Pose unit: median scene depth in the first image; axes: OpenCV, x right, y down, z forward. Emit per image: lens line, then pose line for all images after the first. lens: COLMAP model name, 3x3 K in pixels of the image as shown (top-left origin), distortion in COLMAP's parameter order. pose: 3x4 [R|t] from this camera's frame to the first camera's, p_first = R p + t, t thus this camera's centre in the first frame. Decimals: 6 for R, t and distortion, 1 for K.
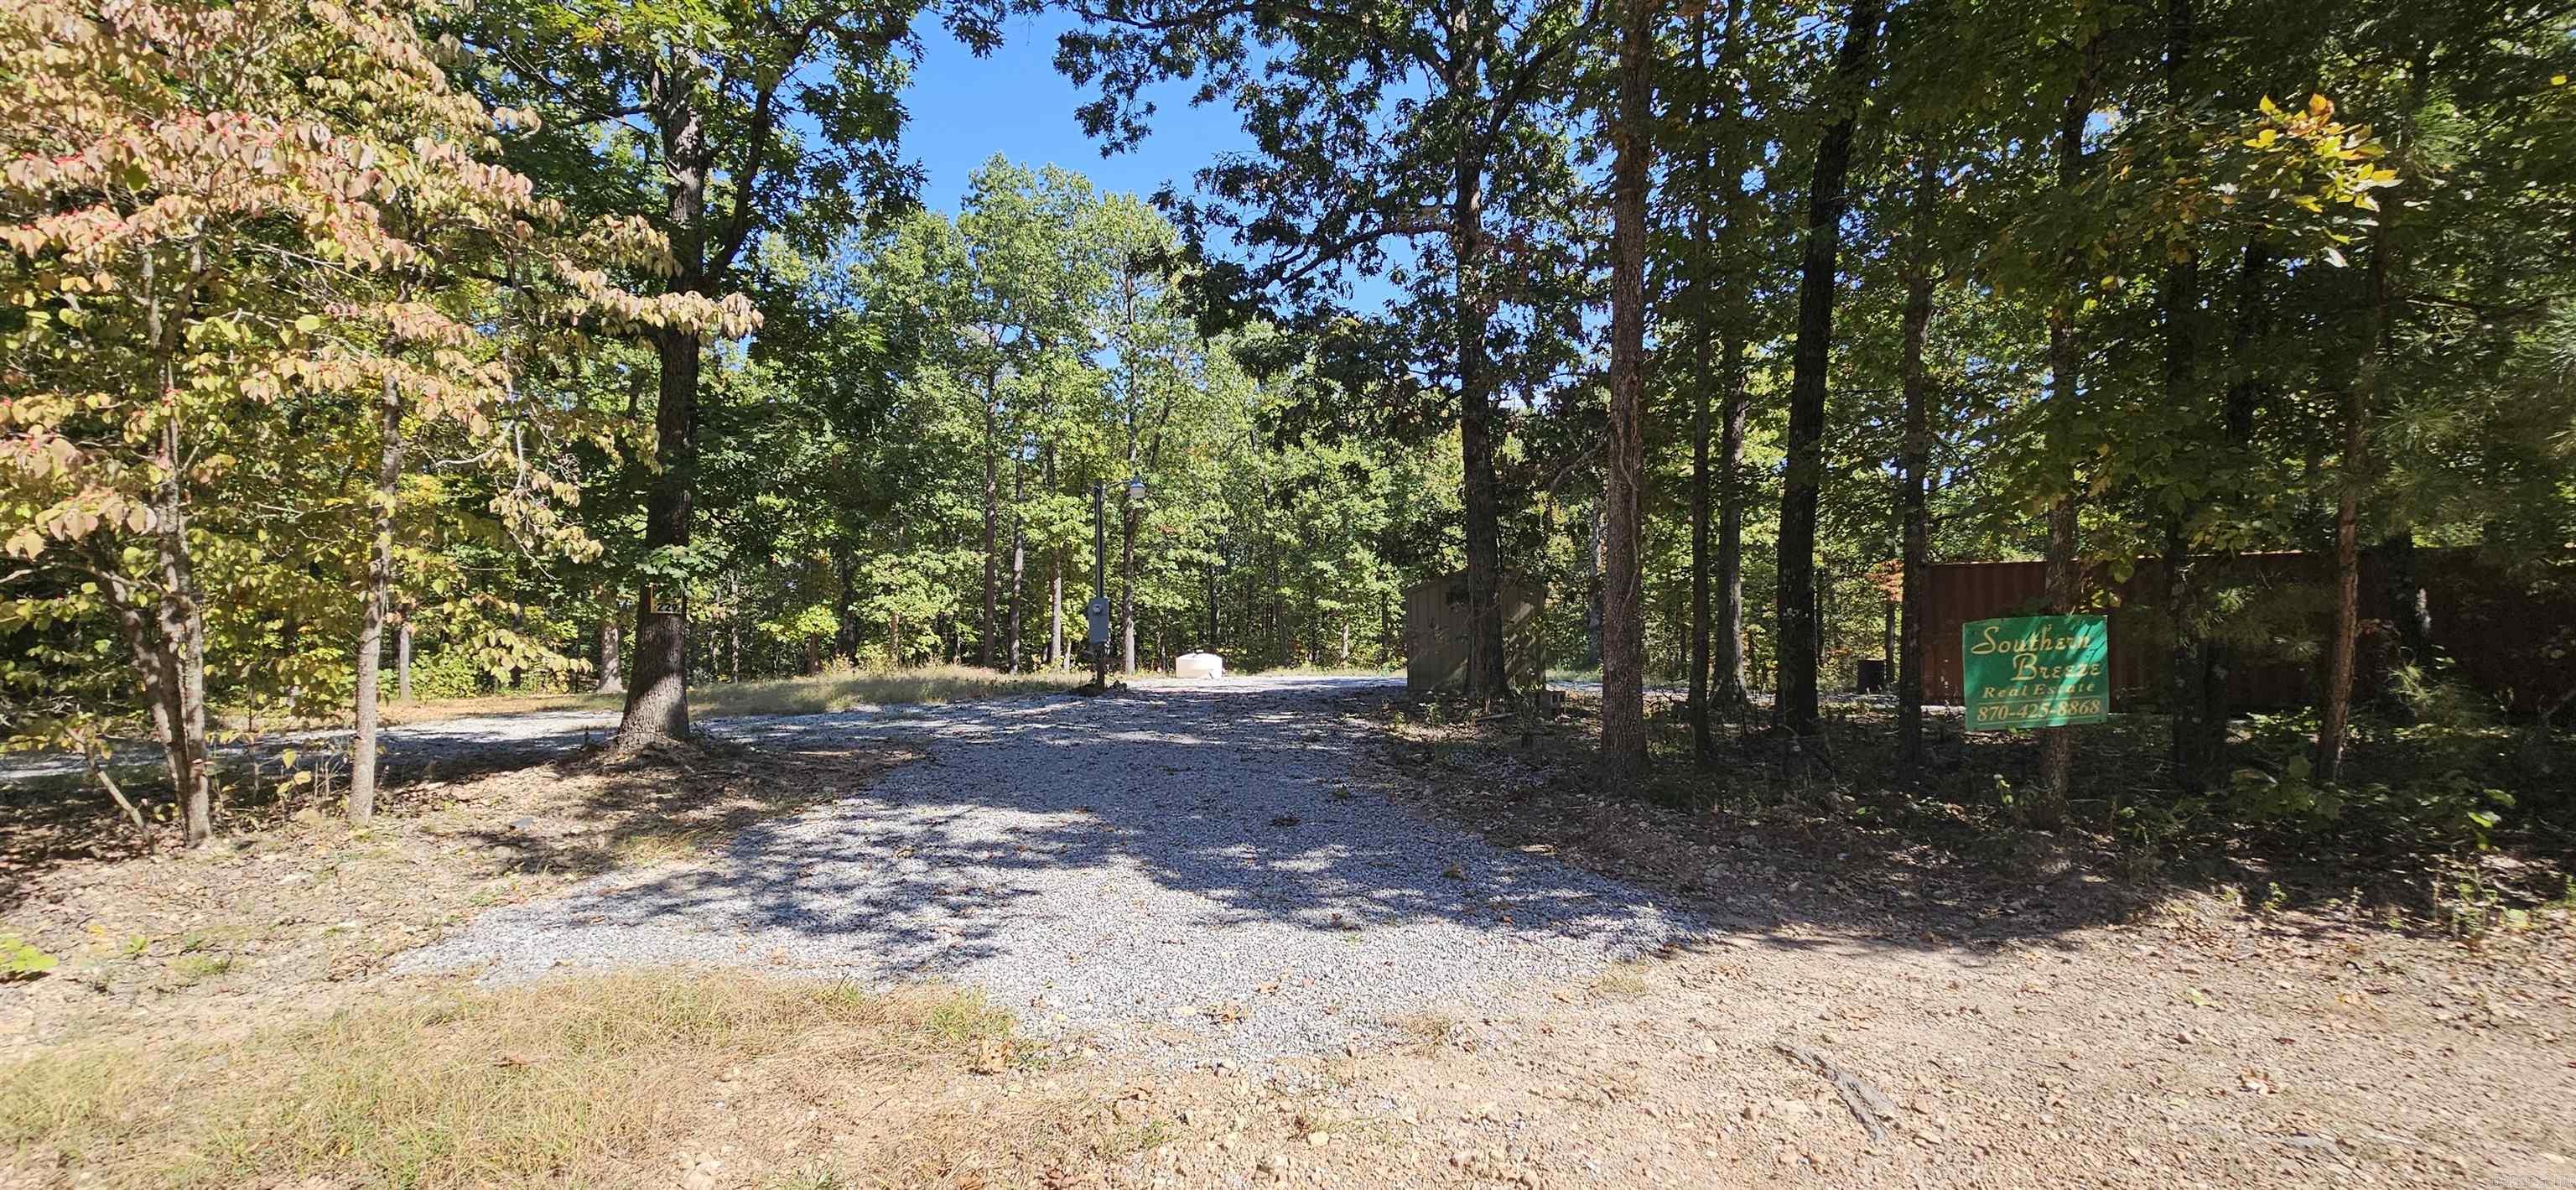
lens RADIAL K [[1046.8, 0, 1298.0], [0, 1046.8, 601.1], [0, 0, 1]] dist [-0.000267, 0.001007]
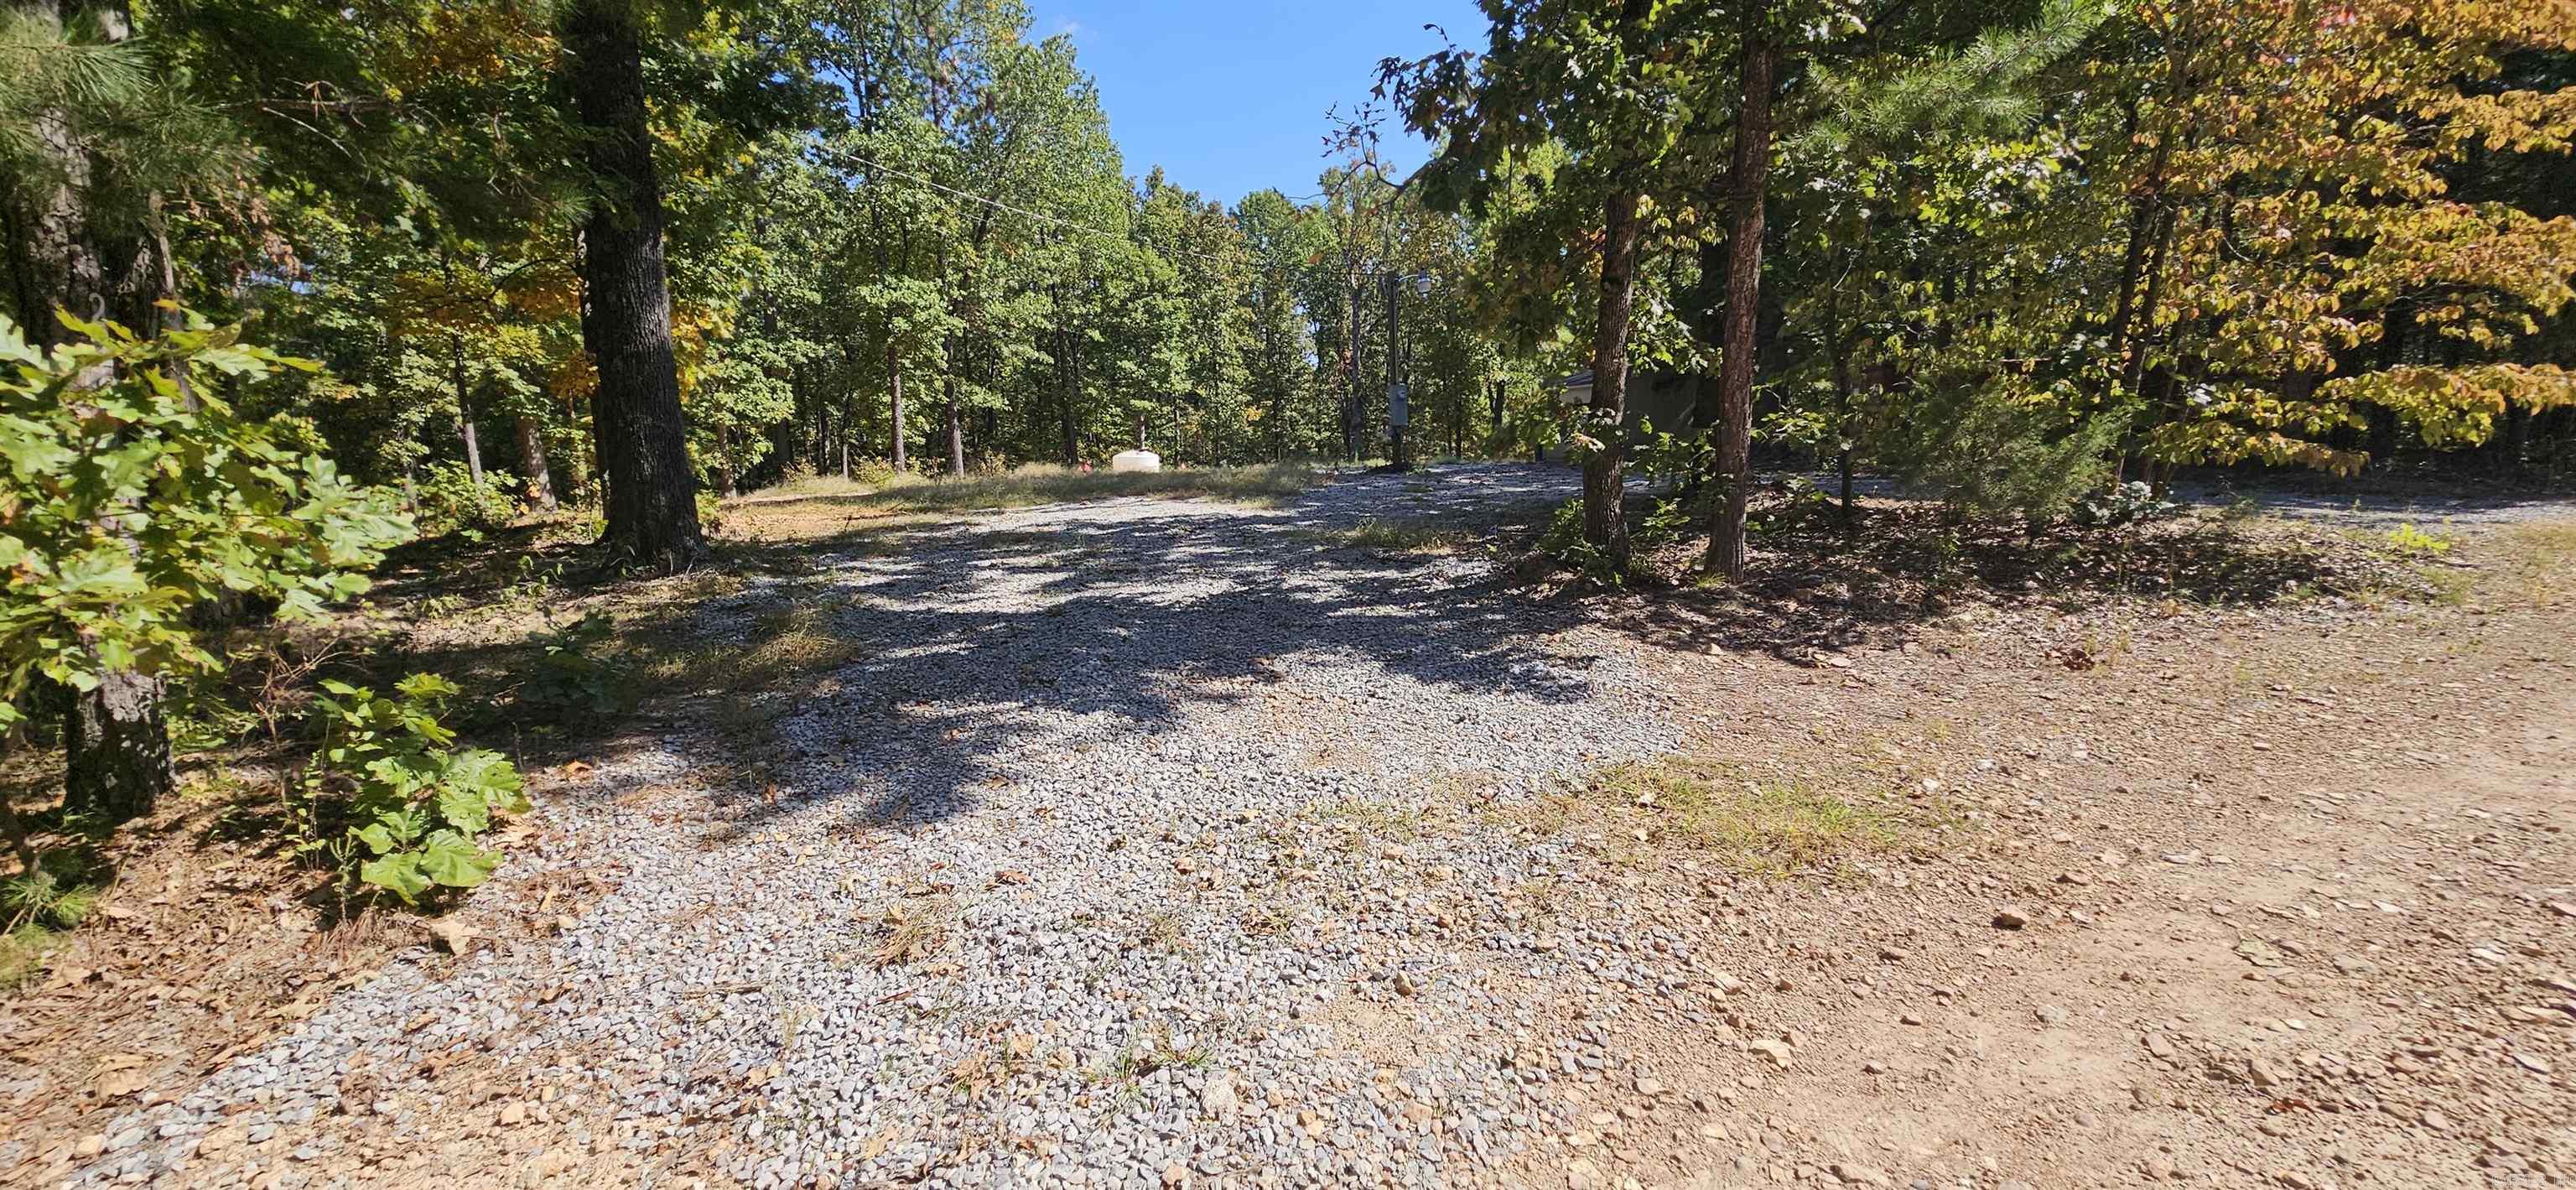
lens RADIAL K [[1046.8, 0, 1298.0], [0, 1046.8, 601.1], [0, 0, 1]] dist [-0.000267, 0.001007]
pose [[0.851844, -0.100644, 0.514035, -1.534069], [0.007310, 0.983555, 0.180459, 0.035065], [-0.523744, -0.149965, 0.838572, 0.190320]]
